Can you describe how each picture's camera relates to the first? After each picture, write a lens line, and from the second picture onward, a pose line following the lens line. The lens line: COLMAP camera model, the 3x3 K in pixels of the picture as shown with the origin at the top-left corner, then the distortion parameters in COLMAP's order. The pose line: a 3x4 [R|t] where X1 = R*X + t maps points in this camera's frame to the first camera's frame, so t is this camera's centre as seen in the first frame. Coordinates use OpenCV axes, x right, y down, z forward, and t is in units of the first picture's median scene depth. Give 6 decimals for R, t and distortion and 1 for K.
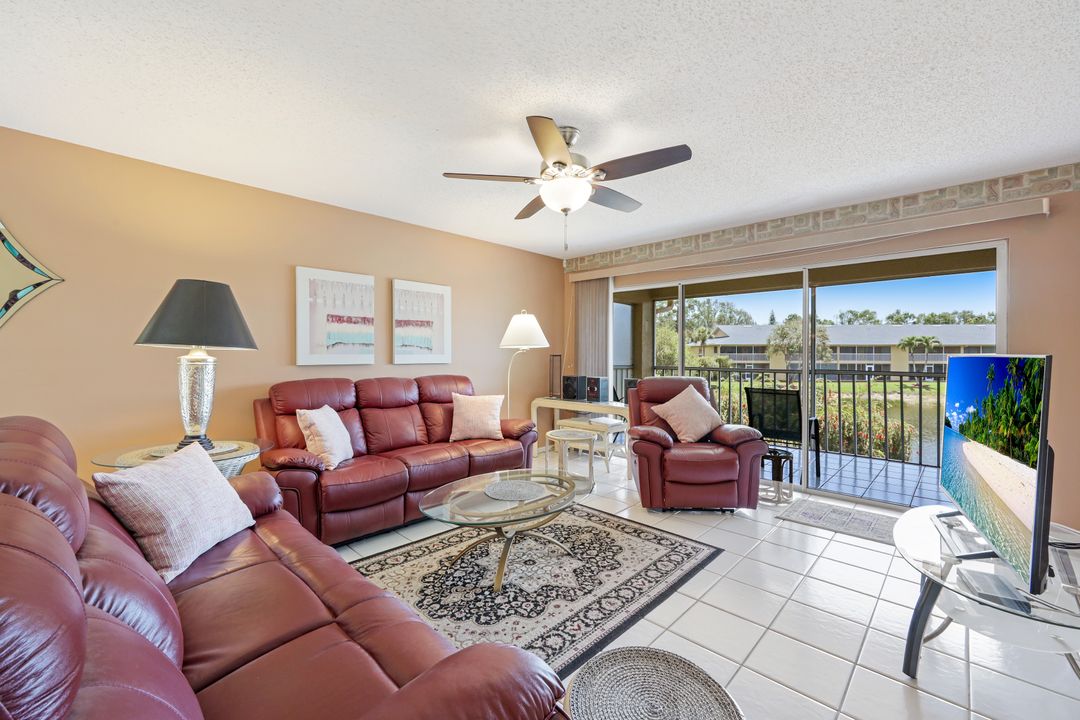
lens RADIAL K [[443.8, 0, 536.8], [0, 443.8, 354.1], [0, 0, 1]] dist [0.000484, -0.000452]
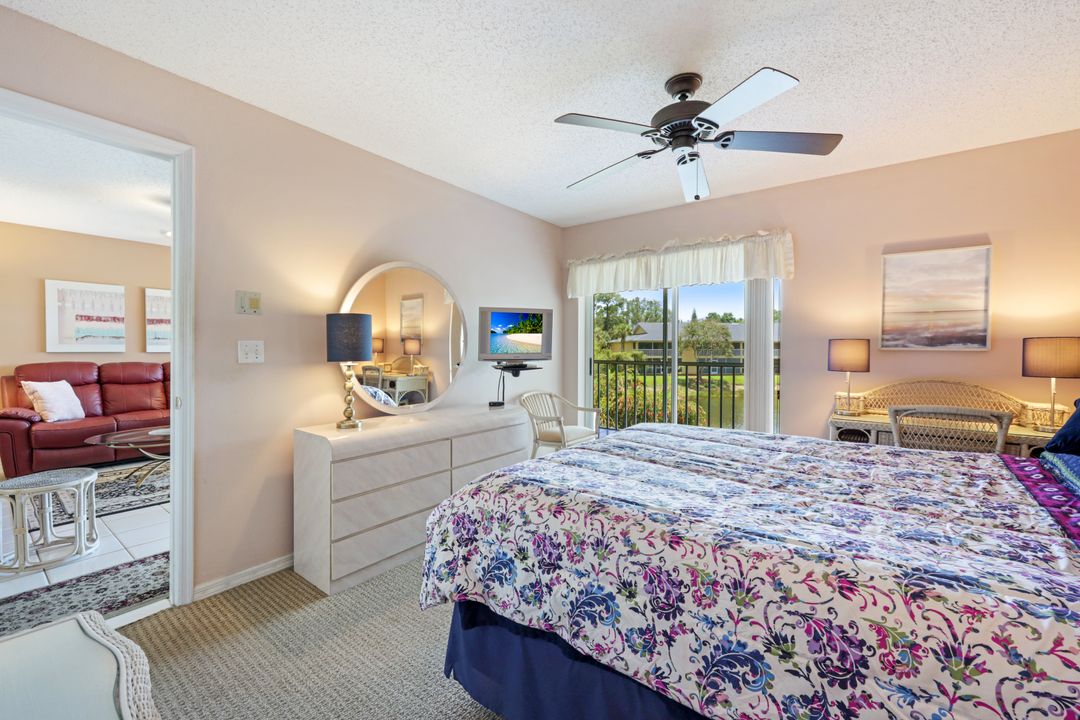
lens RADIAL K [[443.8, 0, 536.8], [0, 443.8, 354.1], [0, 0, 1]] dist [0.000484, -0.000452]
pose [[0.992377, 0.002452, 0.123215, 0.785354], [-0.003727, 0.999942, 0.010123, 0.011741], [-0.123183, -0.010505, 0.992328, -0.536224]]
